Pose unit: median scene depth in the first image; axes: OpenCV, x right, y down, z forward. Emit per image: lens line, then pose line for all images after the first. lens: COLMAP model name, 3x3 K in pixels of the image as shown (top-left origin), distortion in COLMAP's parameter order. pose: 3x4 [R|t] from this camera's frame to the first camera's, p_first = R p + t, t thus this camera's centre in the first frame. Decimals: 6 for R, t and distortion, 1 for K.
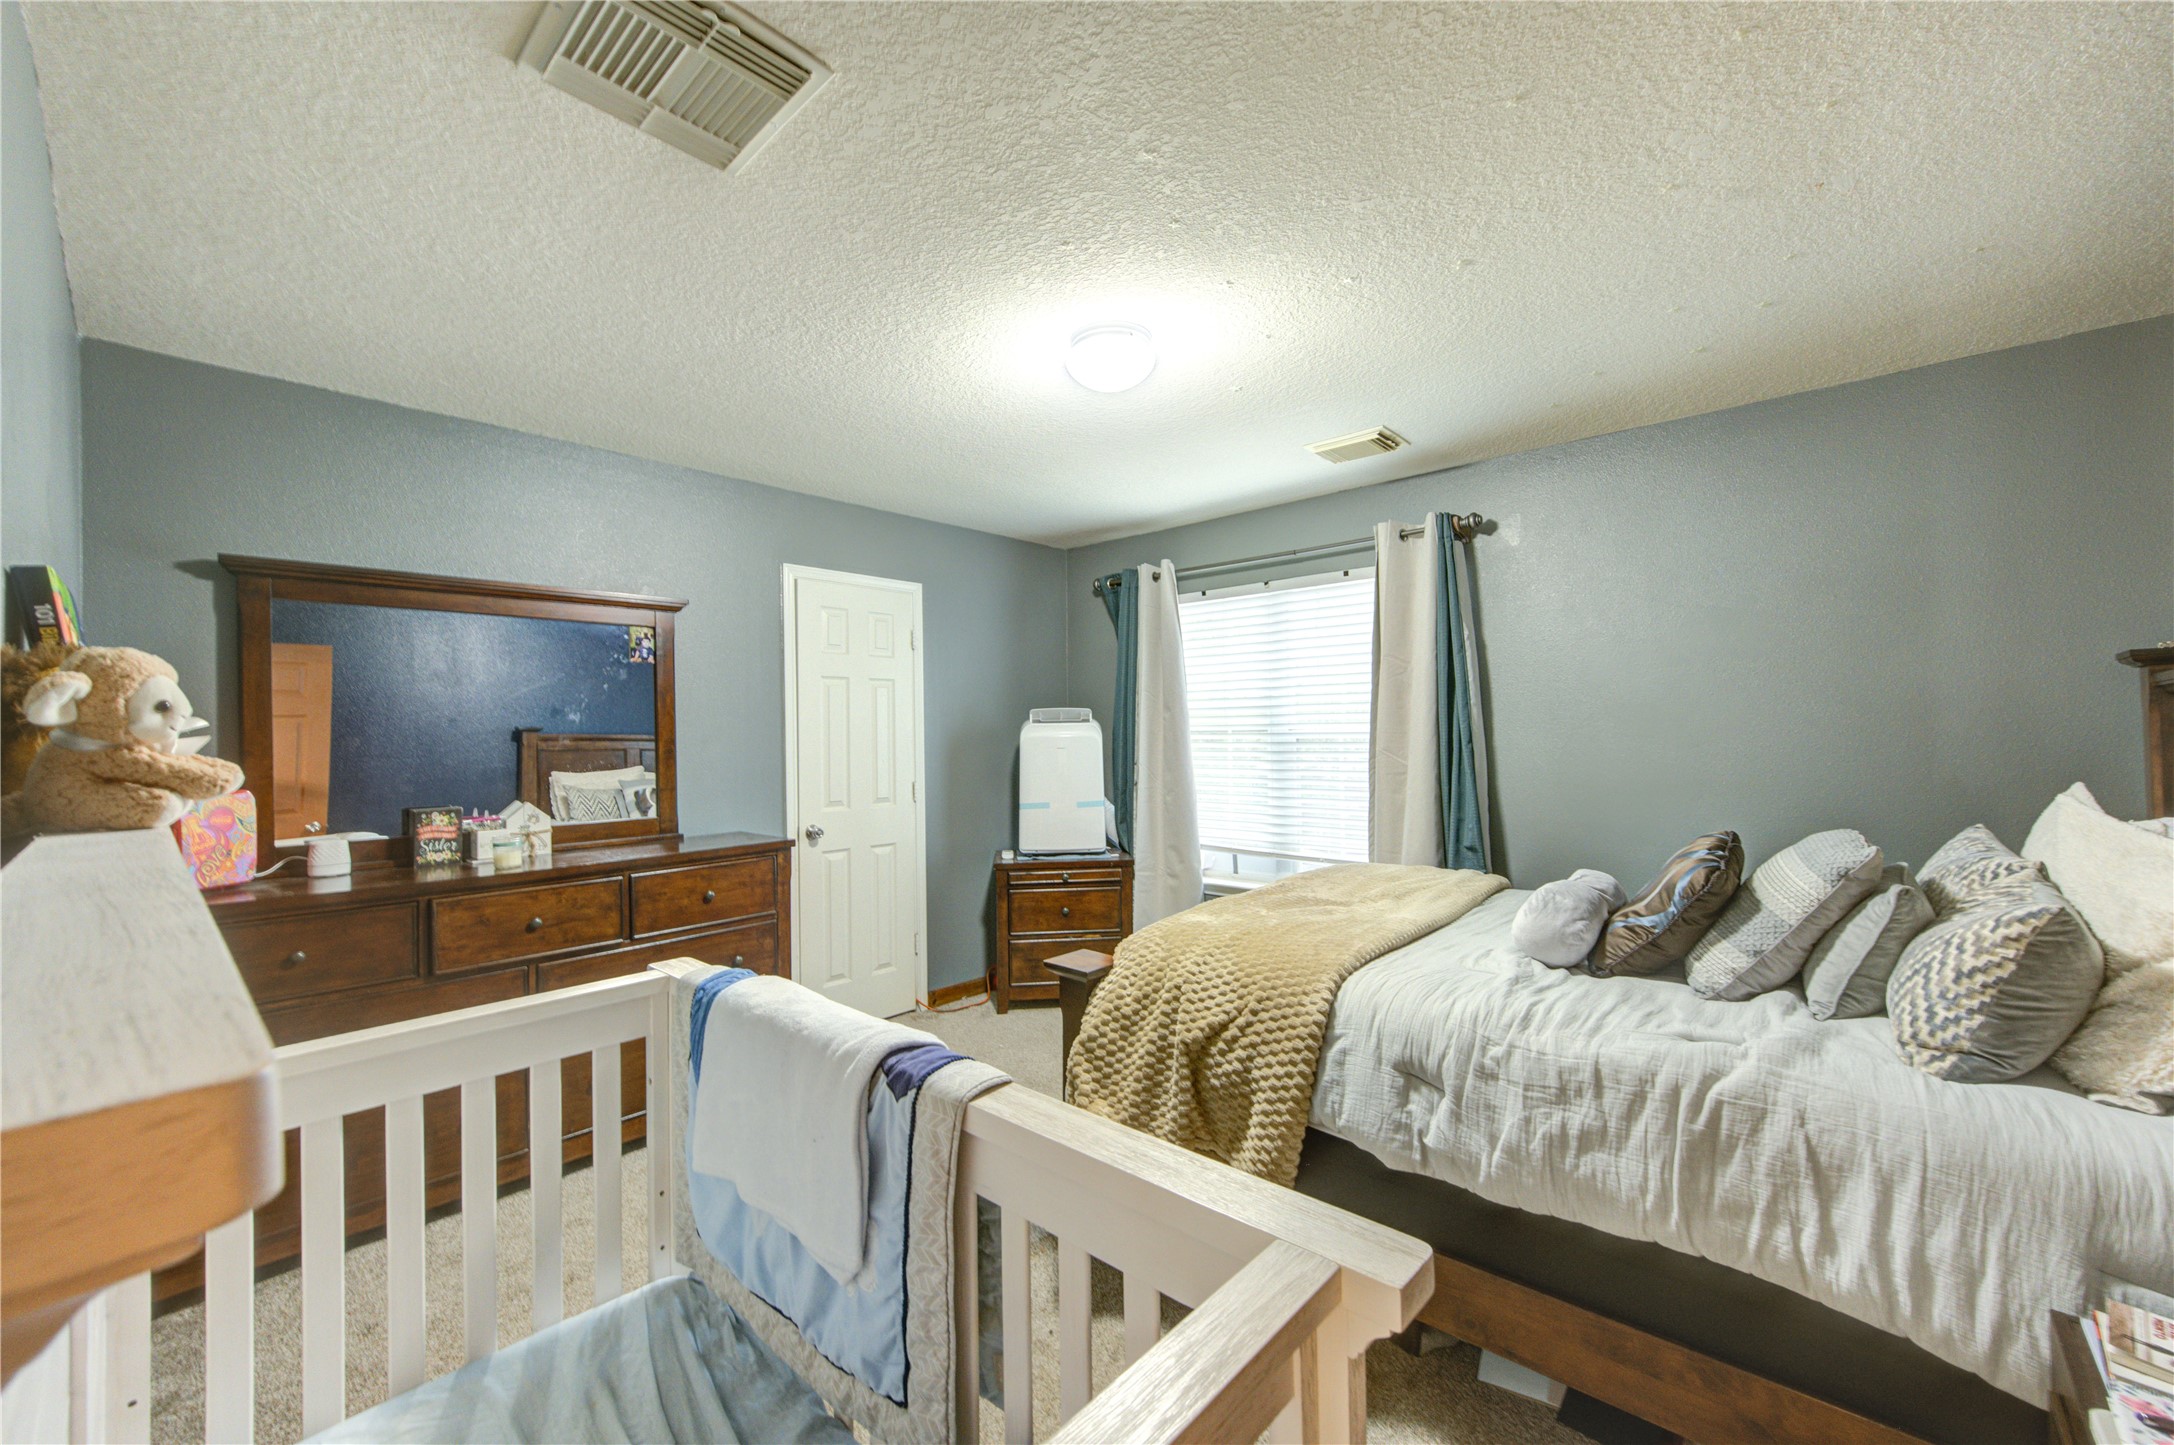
lens RADIAL K [[839.5, 0, 1100.7], [0, 839.5, 724.7], [0, 0, 1]] dist [-0.004107, 0.000215]
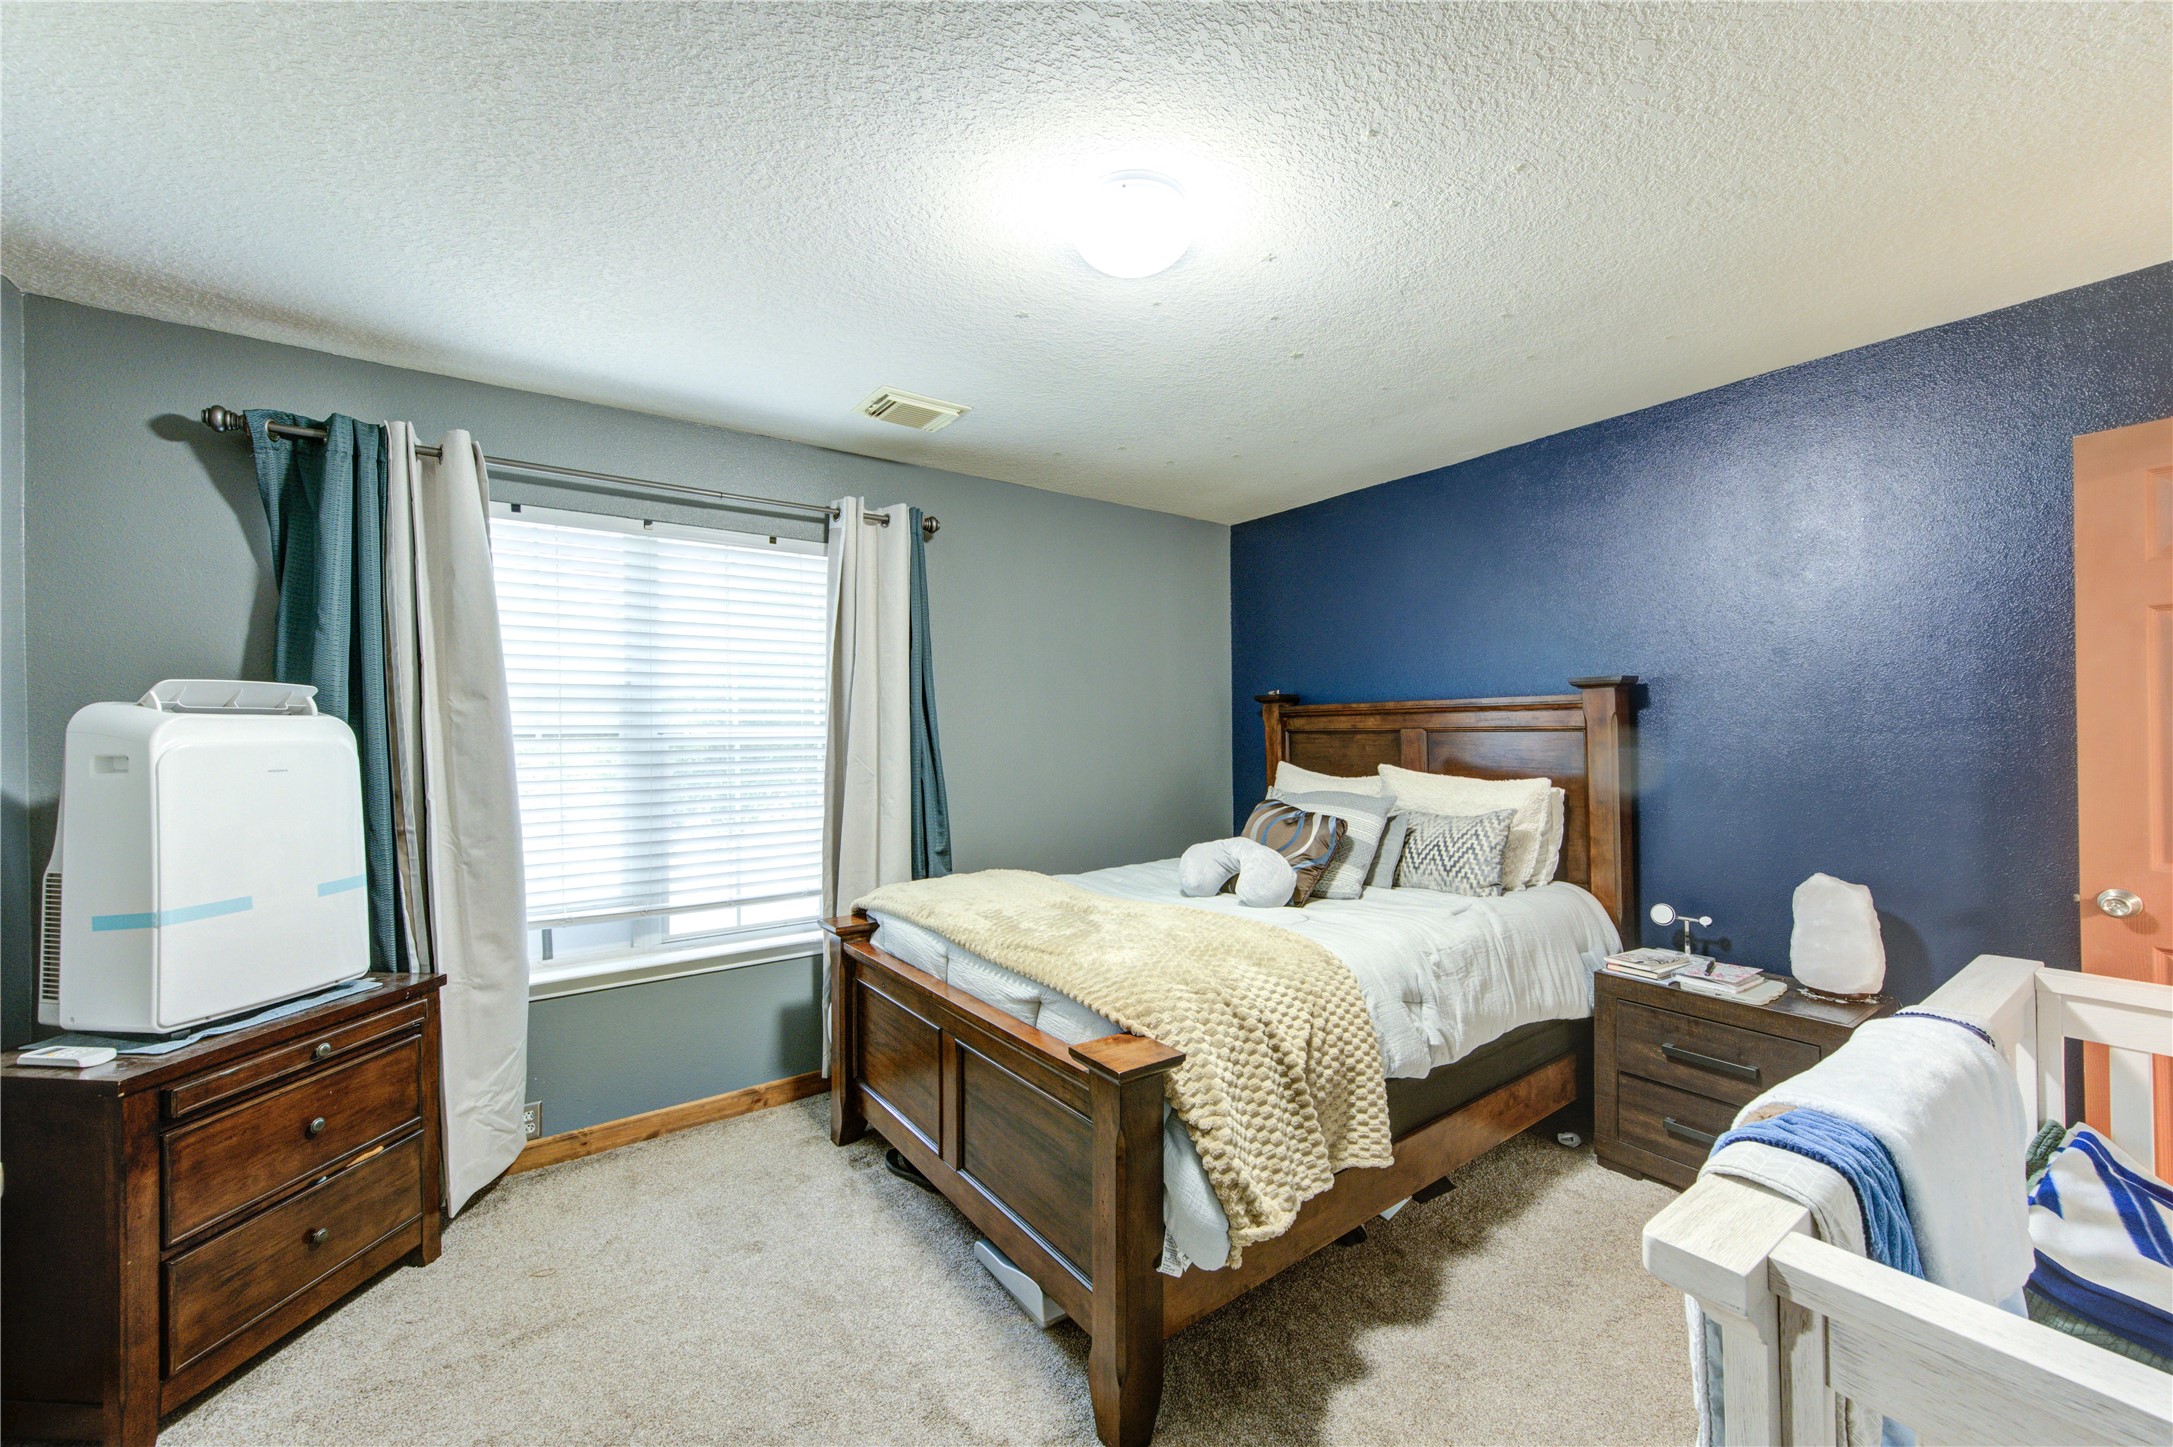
lens RADIAL K [[843.6, 0, 1092.6], [0, 843.6, 735.0], [0, 0, 1]] dist [-0.000423, -0.000065]
pose [[0.218245, 0.006489, 0.975872, -0.486584], [-0.003176, 0.999977, -0.005939, 0.012393], [-0.975889, -0.001804, 0.218261, 0.590026]]
